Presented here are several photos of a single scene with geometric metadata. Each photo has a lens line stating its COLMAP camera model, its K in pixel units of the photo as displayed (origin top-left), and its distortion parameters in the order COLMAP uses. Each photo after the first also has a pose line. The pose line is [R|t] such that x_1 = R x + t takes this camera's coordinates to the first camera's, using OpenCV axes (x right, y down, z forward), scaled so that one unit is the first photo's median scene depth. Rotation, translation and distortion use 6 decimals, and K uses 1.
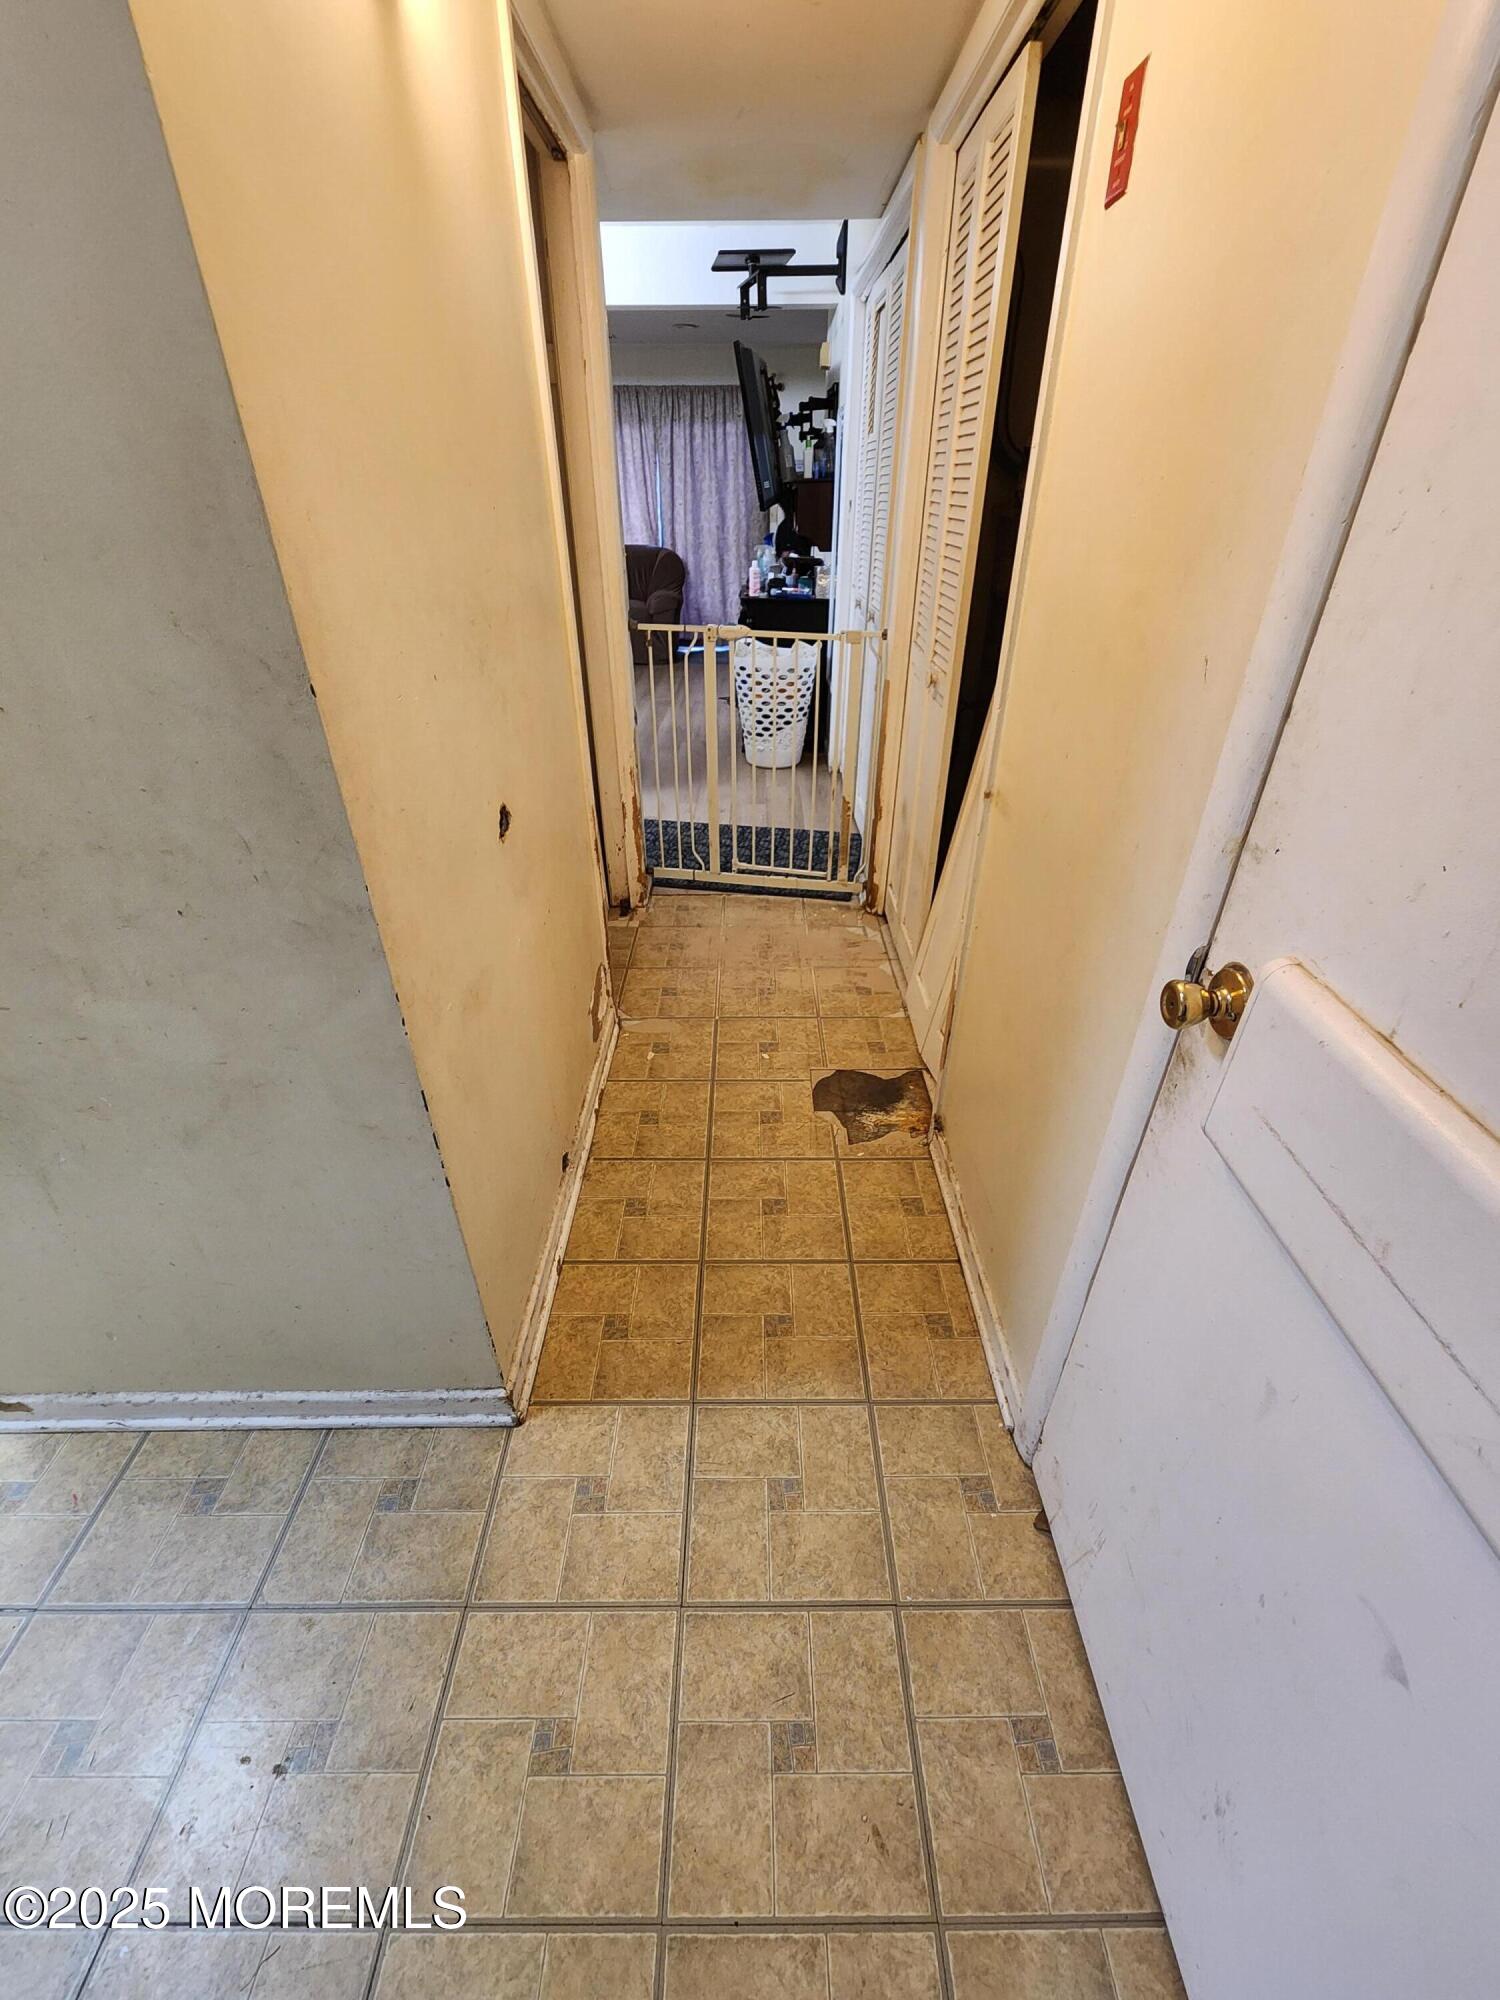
lens RADIAL K [[818.7, 0, 750.0], [0, 818.7, 1000.0], [0, 0, 1]] dist [-0.000757, -0.000896]
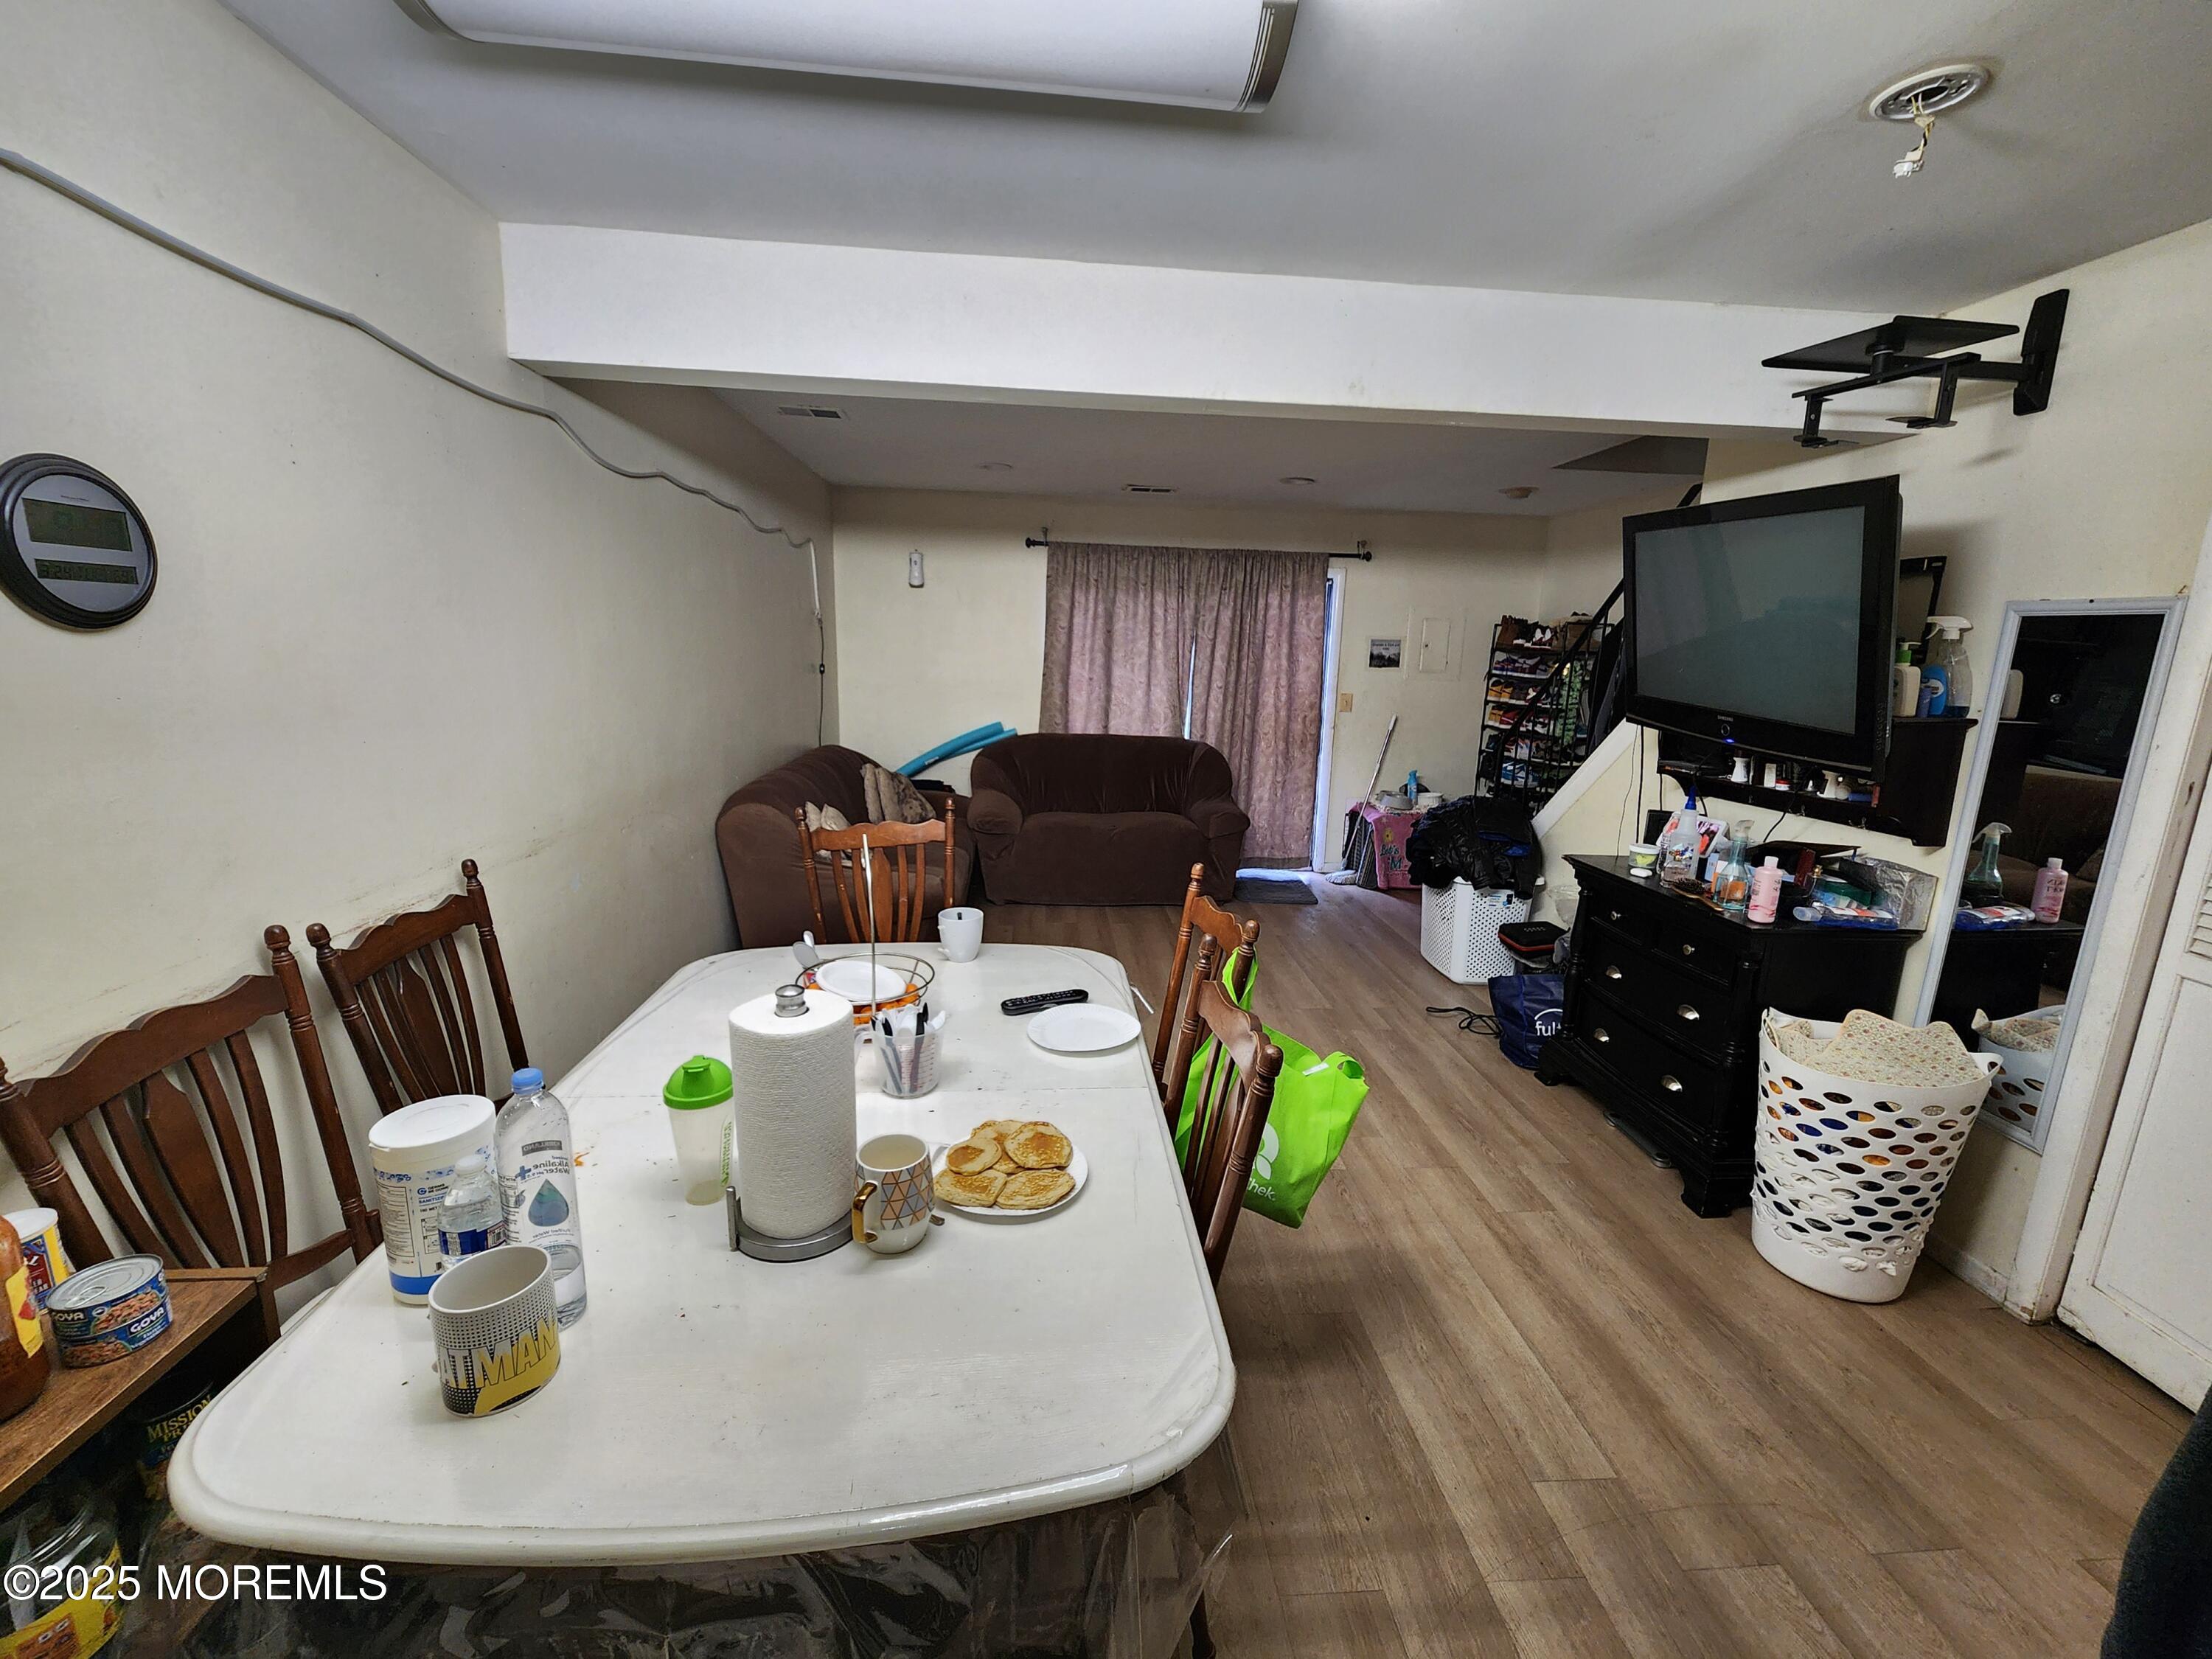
lens RADIAL K [[905.5, 0, 1116.0], [0, 905.5, 827.5], [0, 0, 1]] dist [-0.000757, -0.000896]
pose [[0.995394, 0.017149, 0.094319, -0.563055], [0.016648, 0.937998, -0.346241, -0.489355], [-0.094409, 0.346217, 0.933392, 0.696409]]
